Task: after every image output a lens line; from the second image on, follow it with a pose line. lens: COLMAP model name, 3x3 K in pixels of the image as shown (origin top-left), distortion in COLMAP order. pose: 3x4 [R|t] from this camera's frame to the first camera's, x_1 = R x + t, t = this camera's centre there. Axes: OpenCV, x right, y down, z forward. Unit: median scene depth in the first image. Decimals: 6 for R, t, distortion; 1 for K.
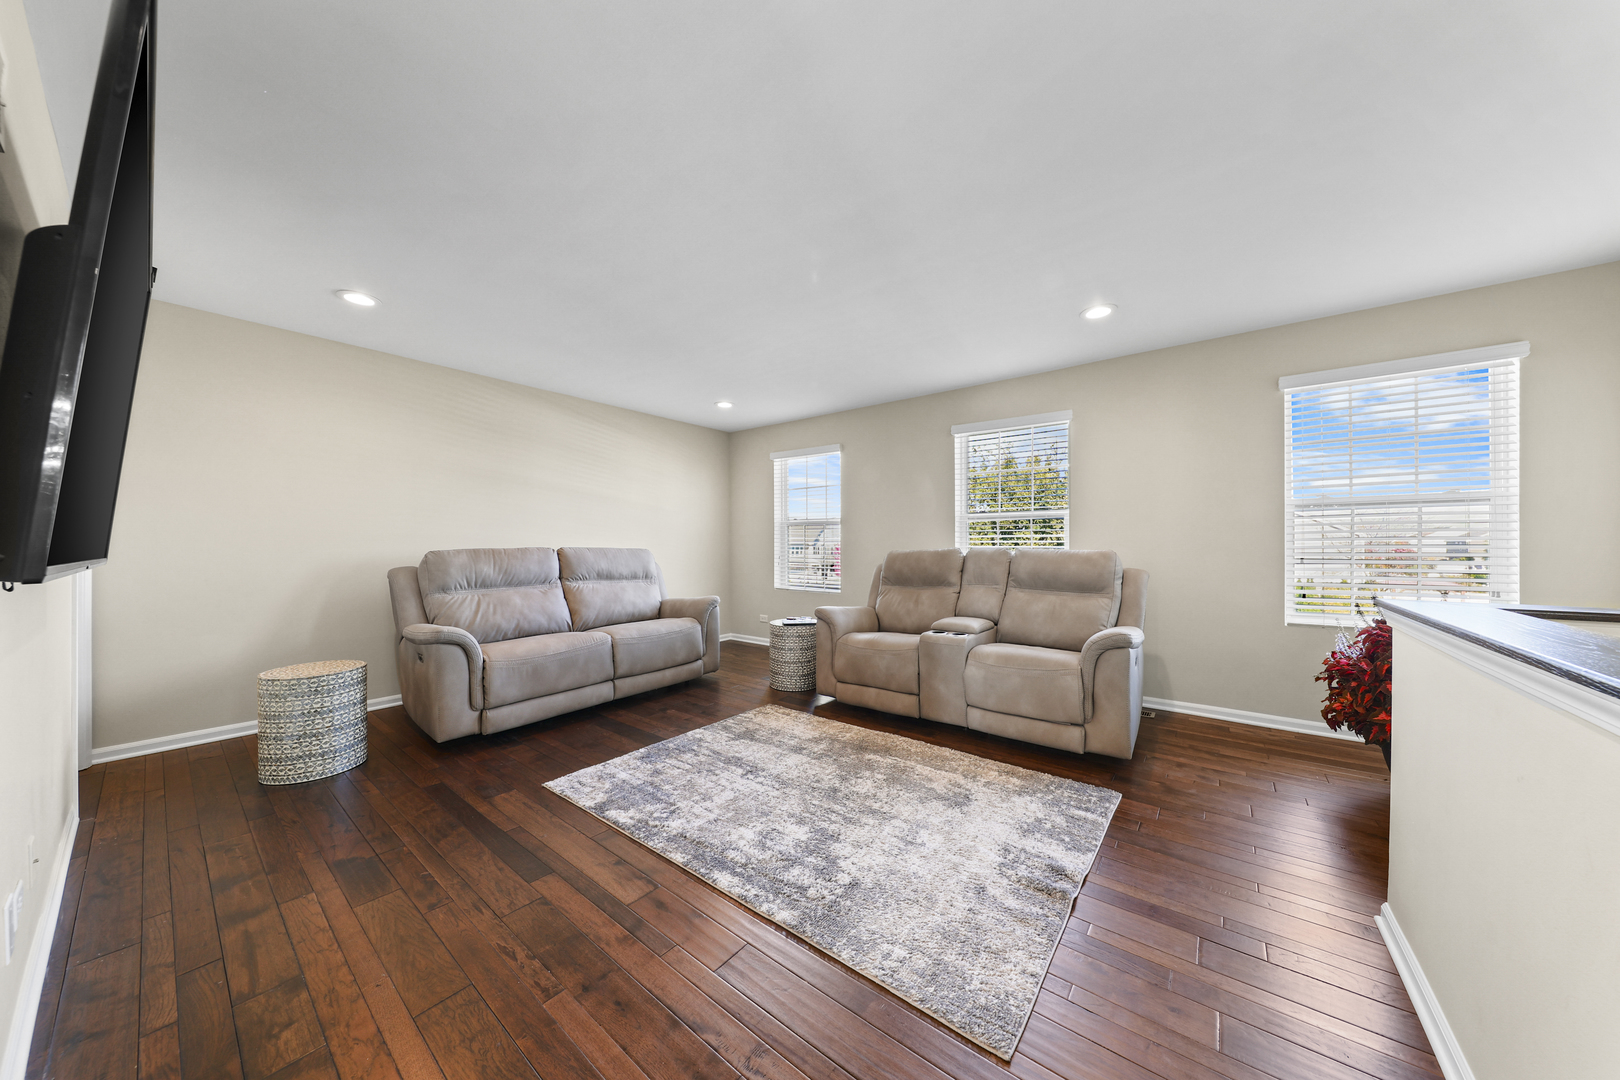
lens RADIAL K [[519.2, 0, 812.9], [0, 519.2, 546.0], [0, 0, 1]] dist [-0.000279, -0.000114]
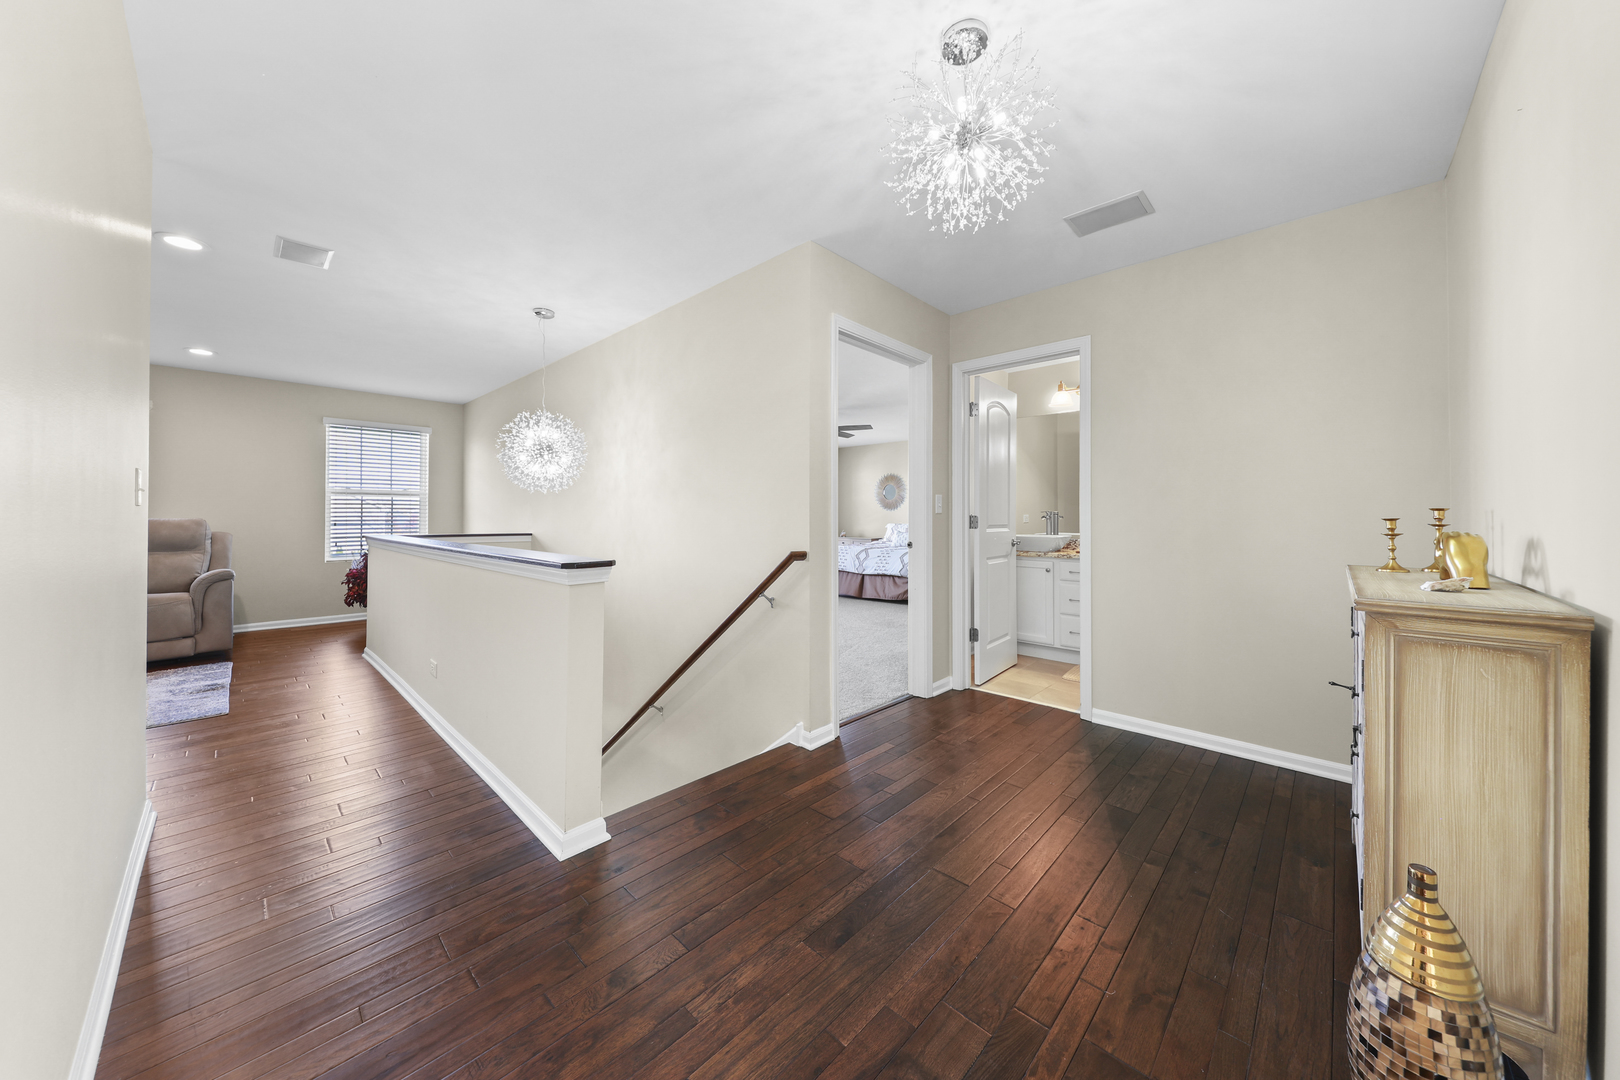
lens RADIAL K [[555.4, 0, 818.0], [0, 555.4, 516.6], [0, 0, 1]] dist [-0.000300, -0.000044]
pose [[0.089034, 0.005976, 0.996011, -0.820075], [-0.007604, 0.999957, -0.005320, -0.002312], [-0.996000, -0.007100, 0.089075, -0.832392]]
